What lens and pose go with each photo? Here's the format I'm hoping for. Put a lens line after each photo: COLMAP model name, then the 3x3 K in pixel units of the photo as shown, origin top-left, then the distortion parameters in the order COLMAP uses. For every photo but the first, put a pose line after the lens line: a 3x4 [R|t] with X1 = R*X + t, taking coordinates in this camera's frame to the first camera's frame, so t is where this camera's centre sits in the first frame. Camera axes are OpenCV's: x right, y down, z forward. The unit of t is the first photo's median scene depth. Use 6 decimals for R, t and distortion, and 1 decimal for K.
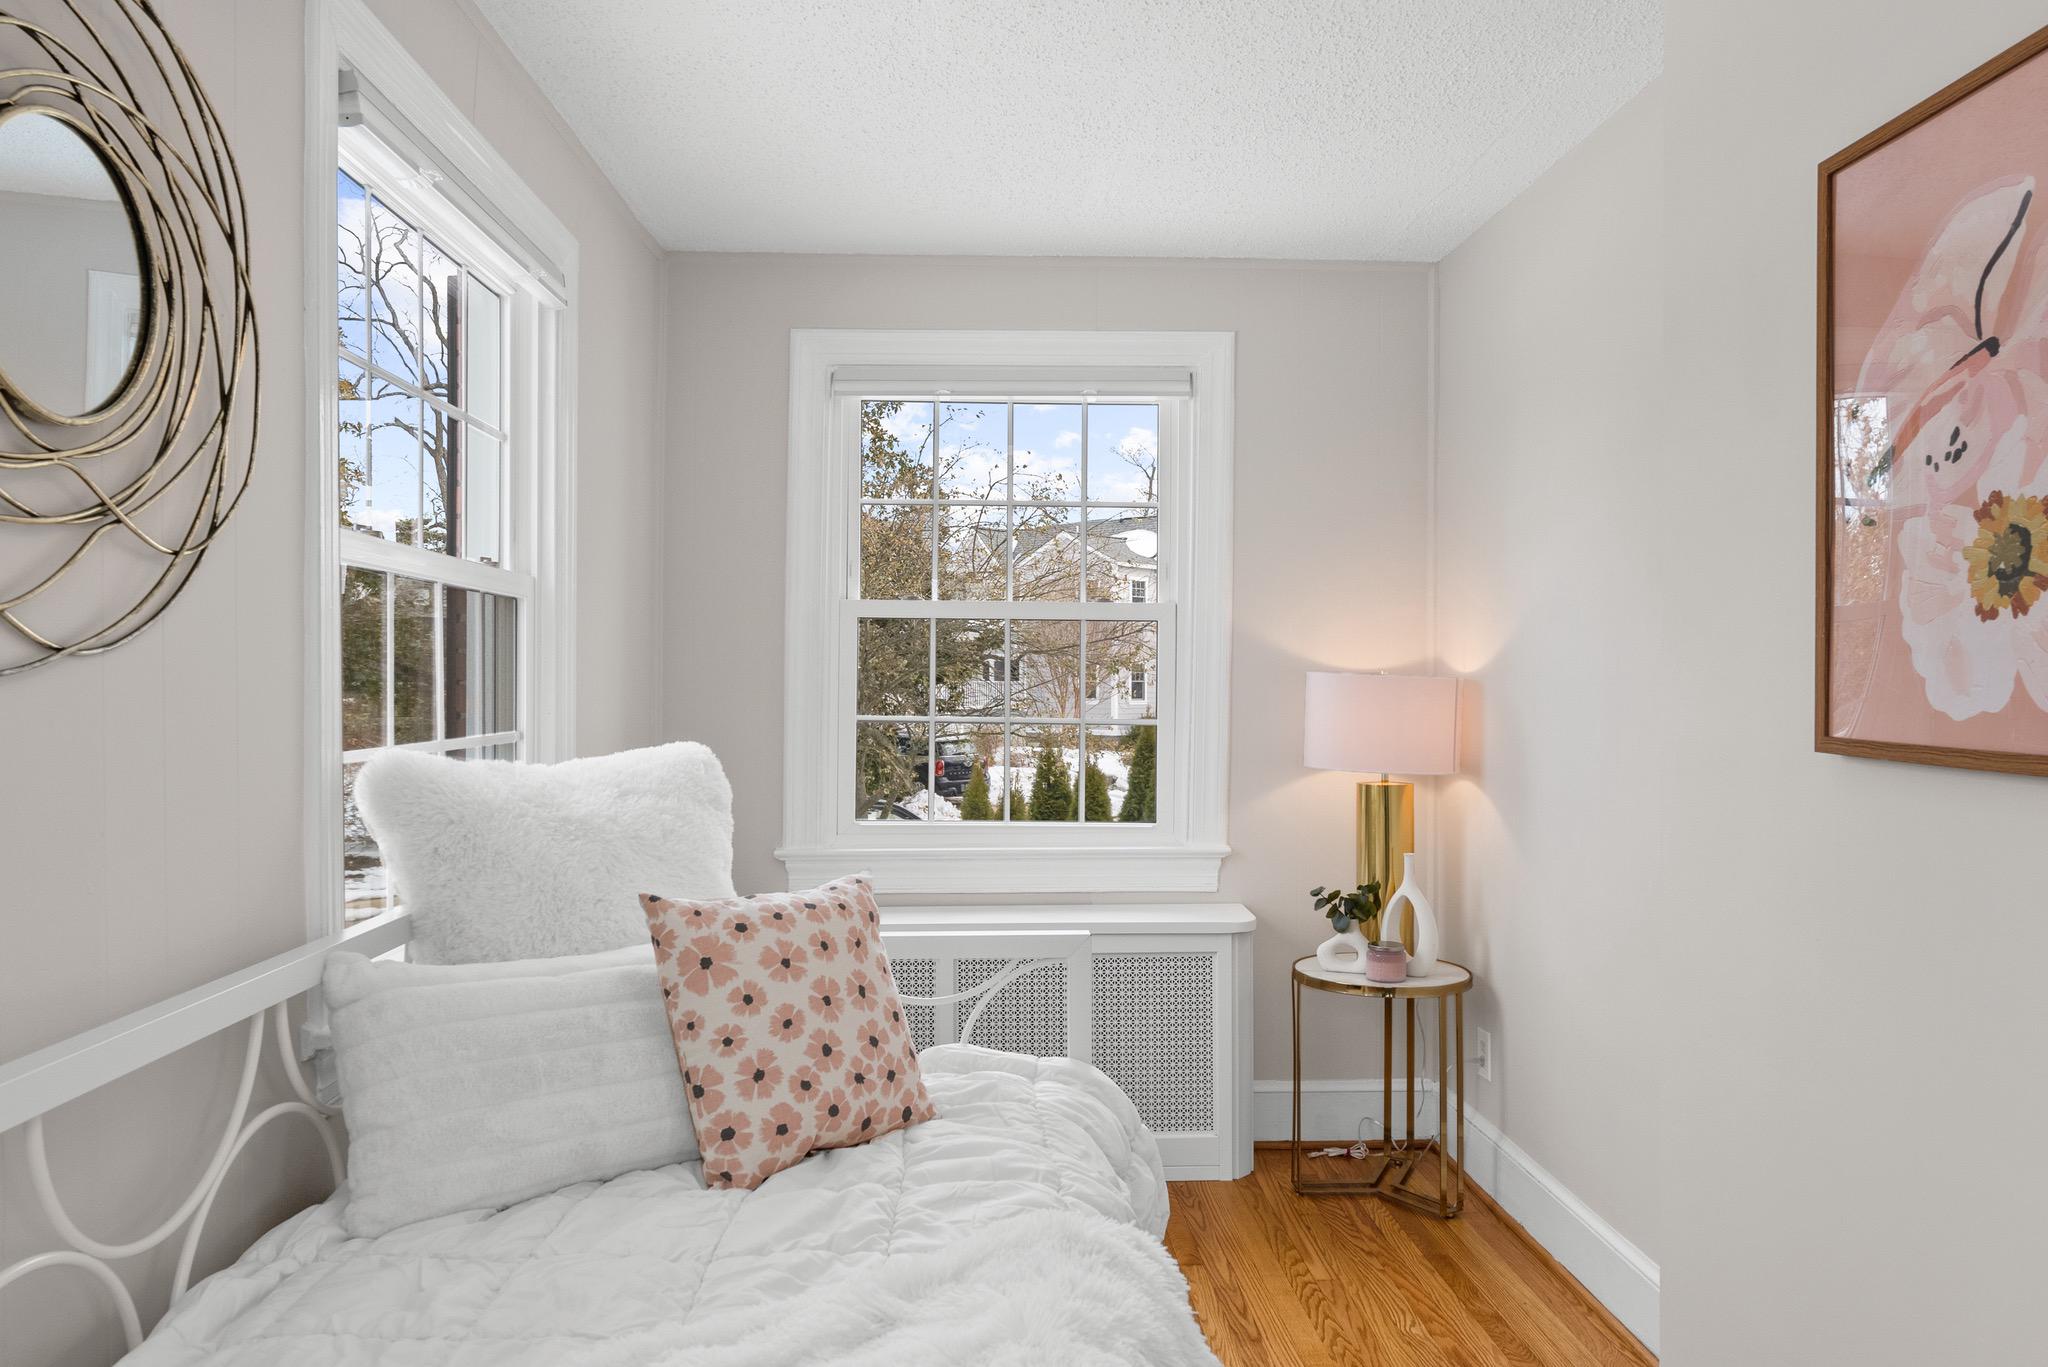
lens RADIAL K [[1398.9, 0, 1028.8], [0, 1398.9, 688.6], [0, 0, 1]] dist [-0.005036, 0.001198]
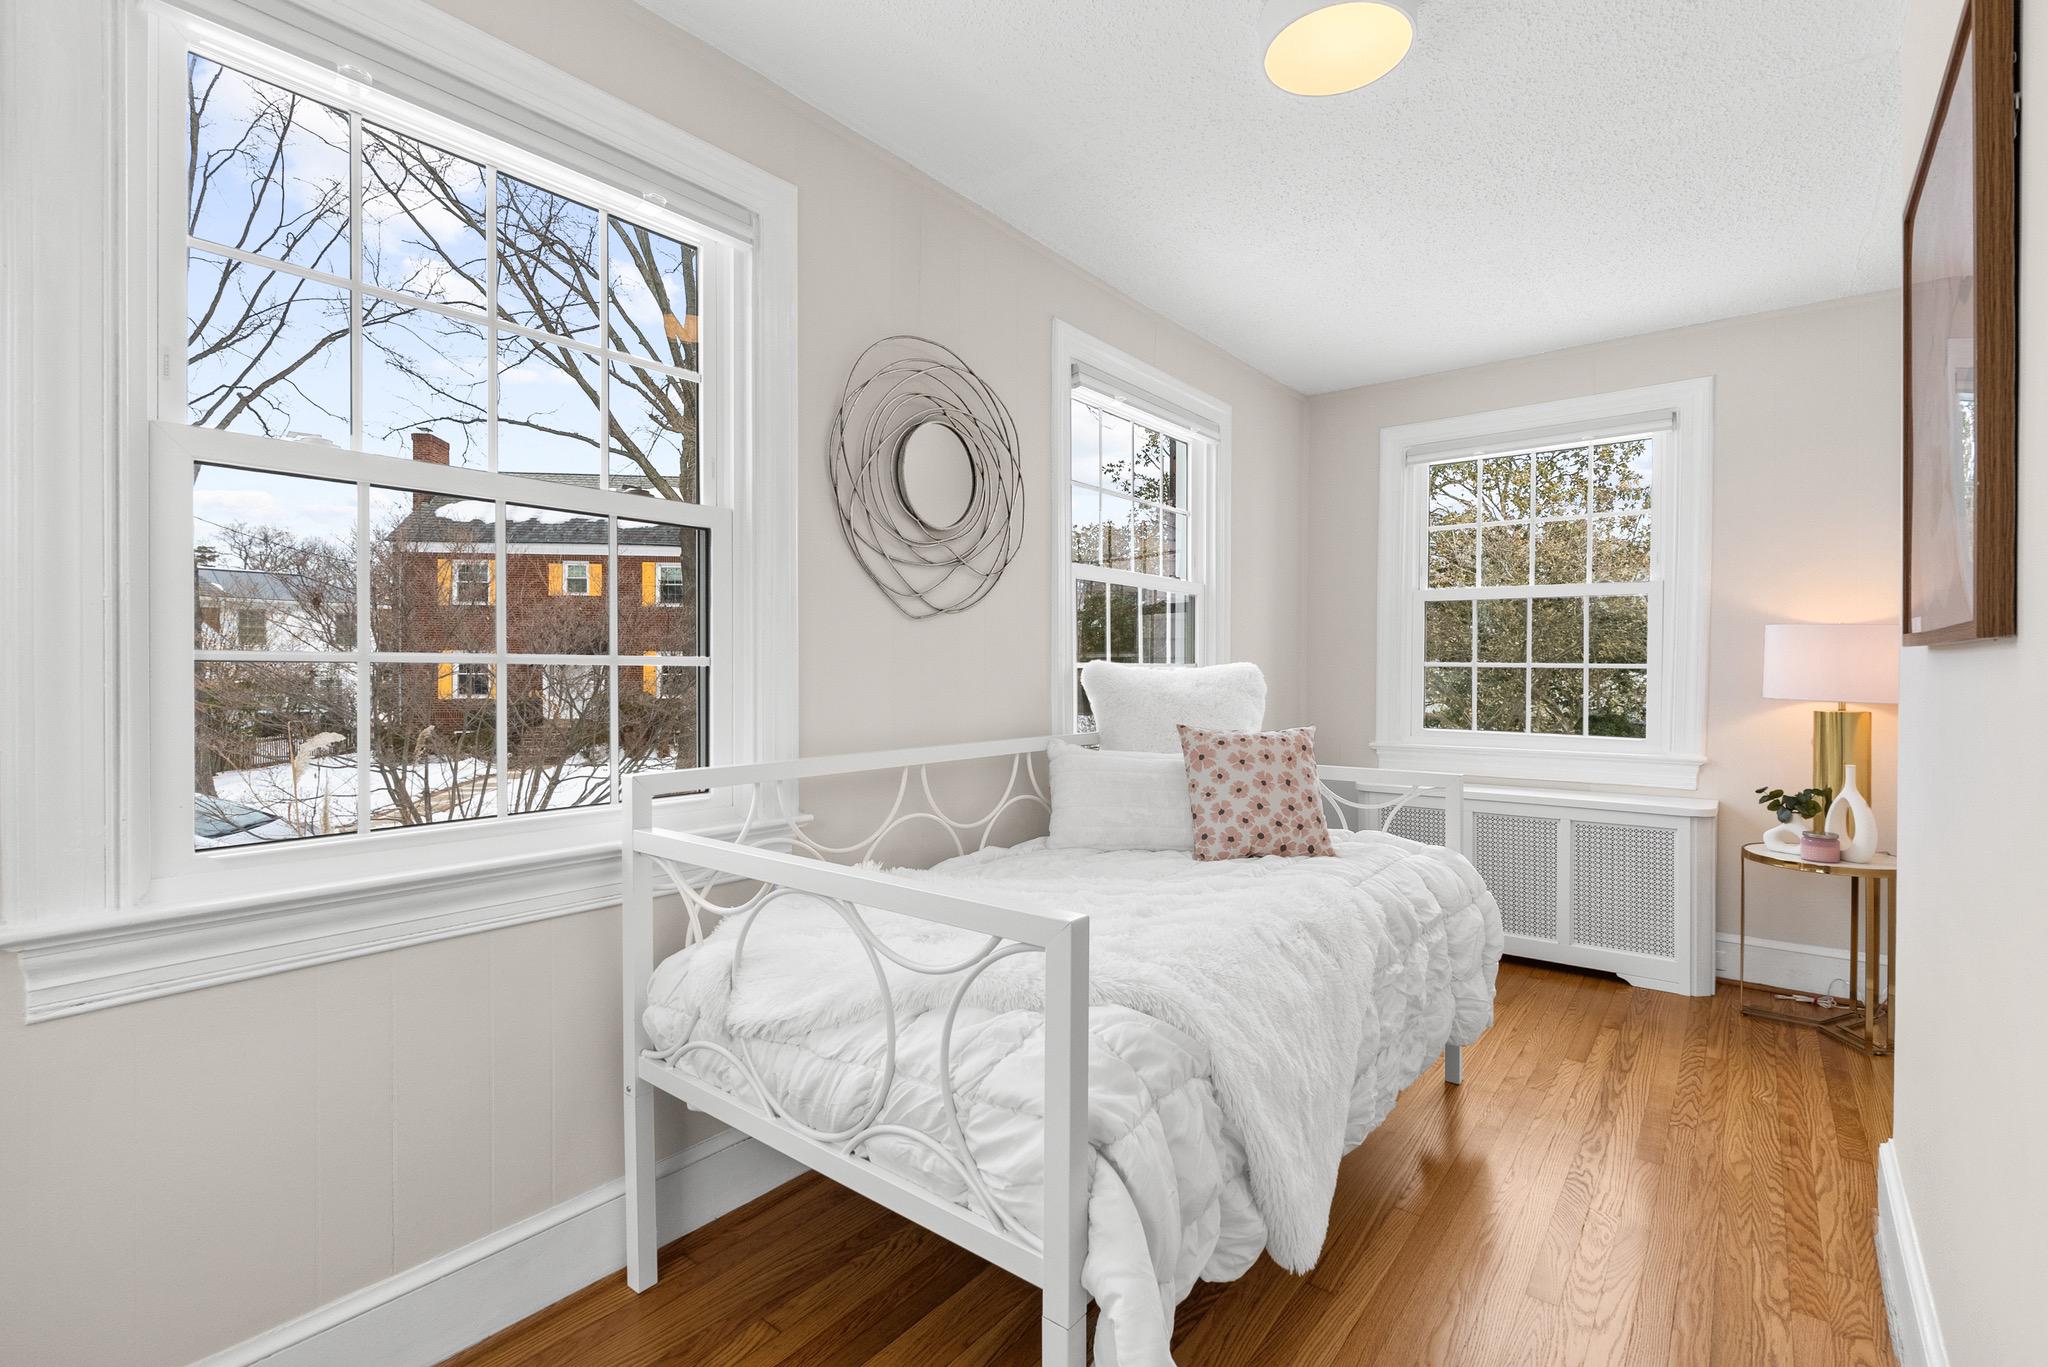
lens RADIAL K [[923.3, 0, 1026.7], [0, 923.3, 690.2], [0, 0, 1]] dist [-0.002795, 0.000233]
pose [[0.760276, 0.013947, -0.649450, 0.313188], [-0.002970, 0.999834, 0.017994, 0.047662], [0.649593, -0.011751, 0.760191, -0.149839]]
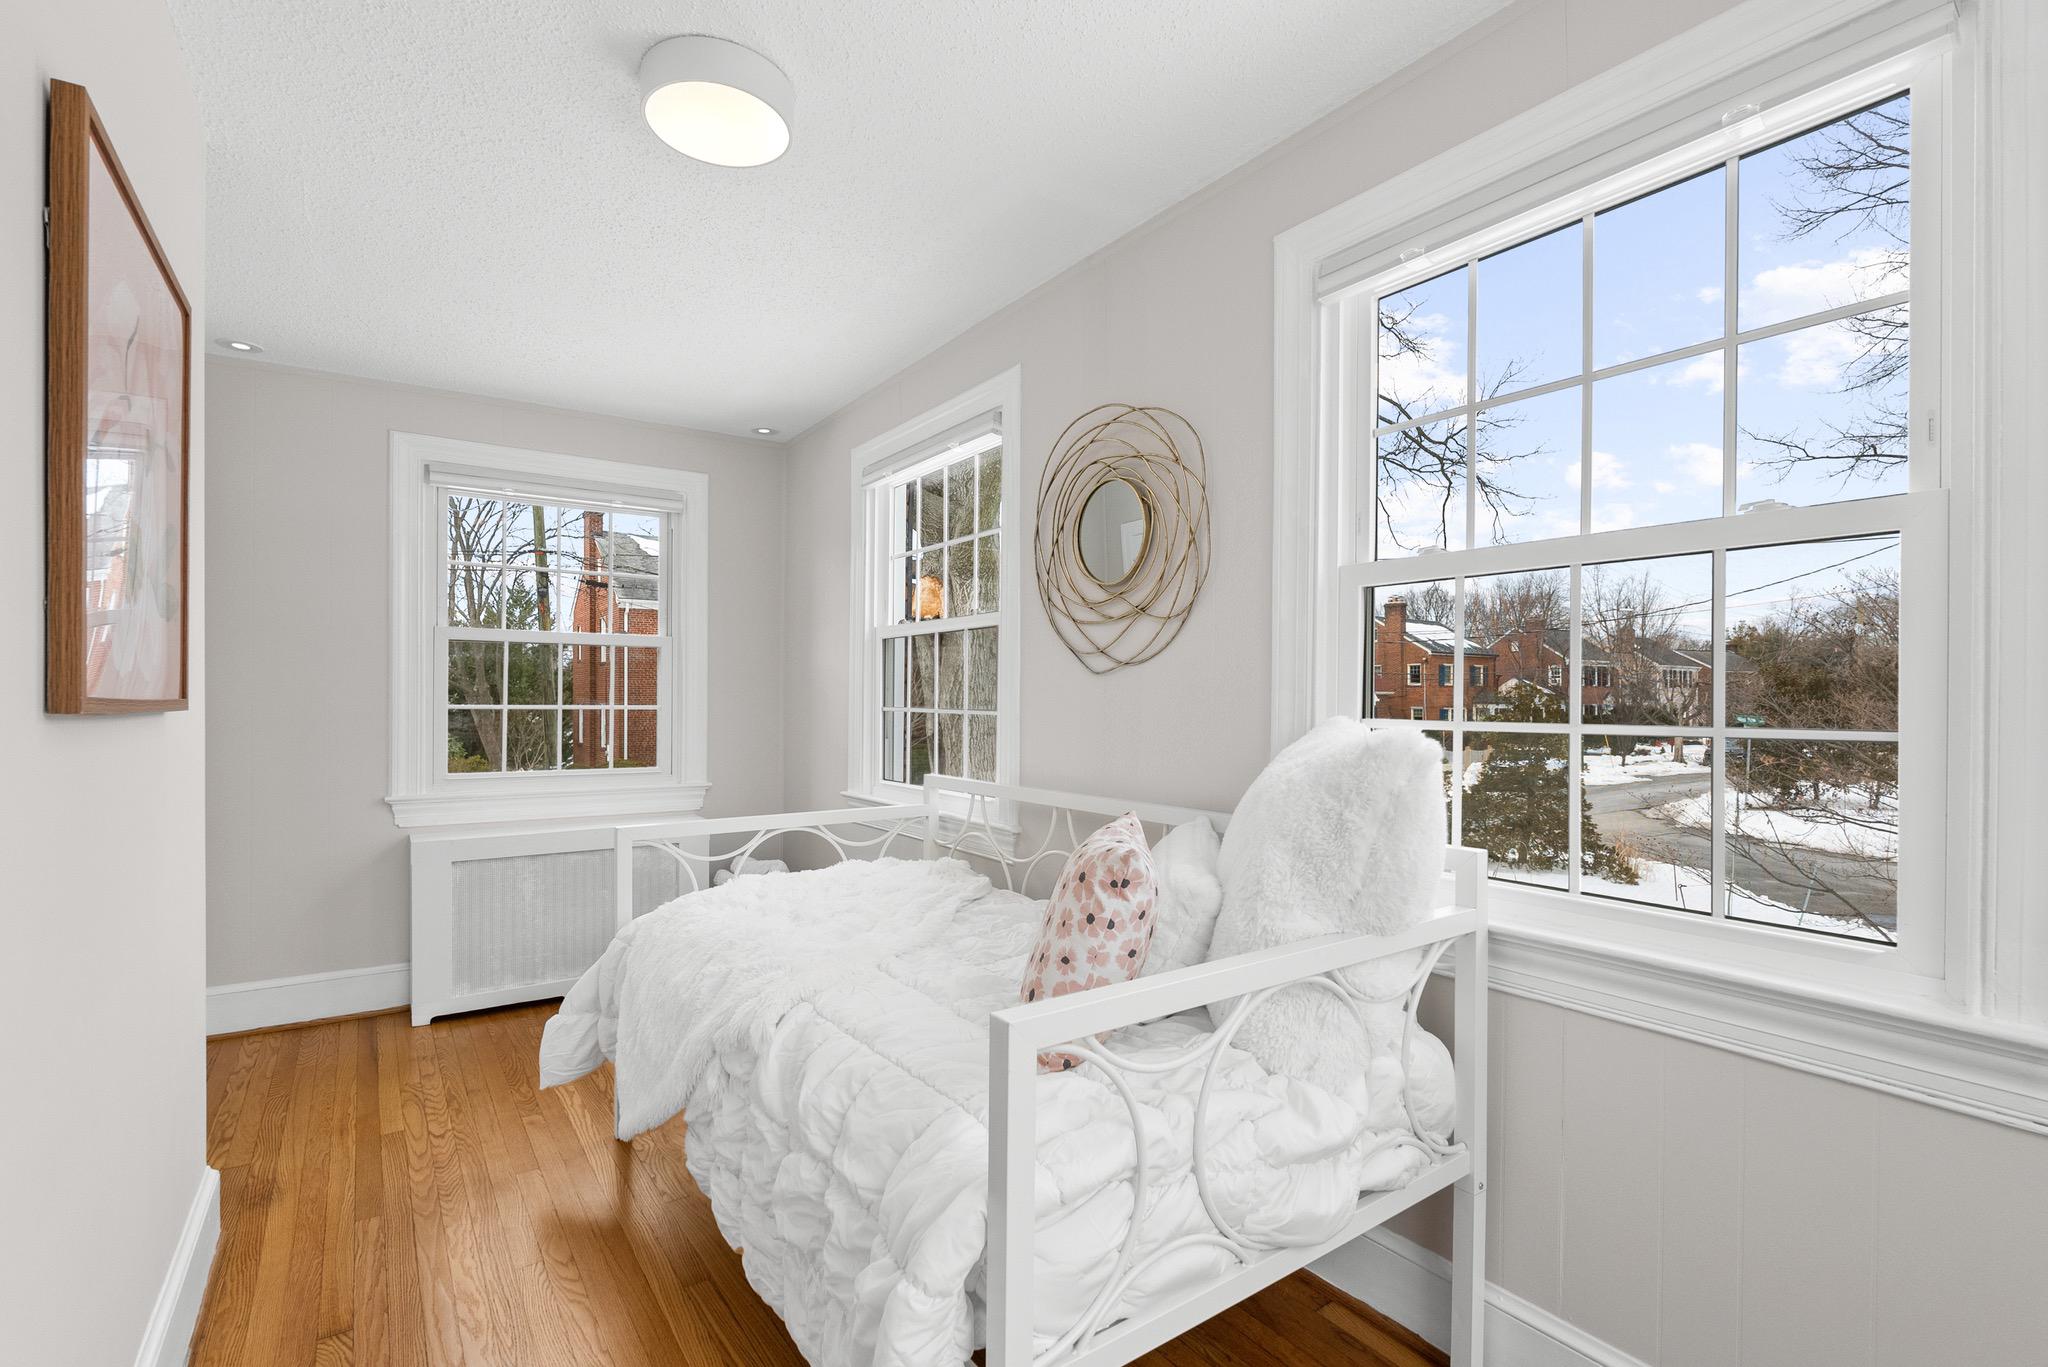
lens RADIAL K [[936.3, 0, 1032.1], [0, 936.3, 713.2], [0, 0, 1]] dist [-0.000986, -0.000373]
pose [[-0.835648, 0.012020, -0.549133, 0.239484], [-0.002587, 0.999663, 0.025818, 0.011727], [0.549259, 0.022995, -0.835336, 1.184477]]
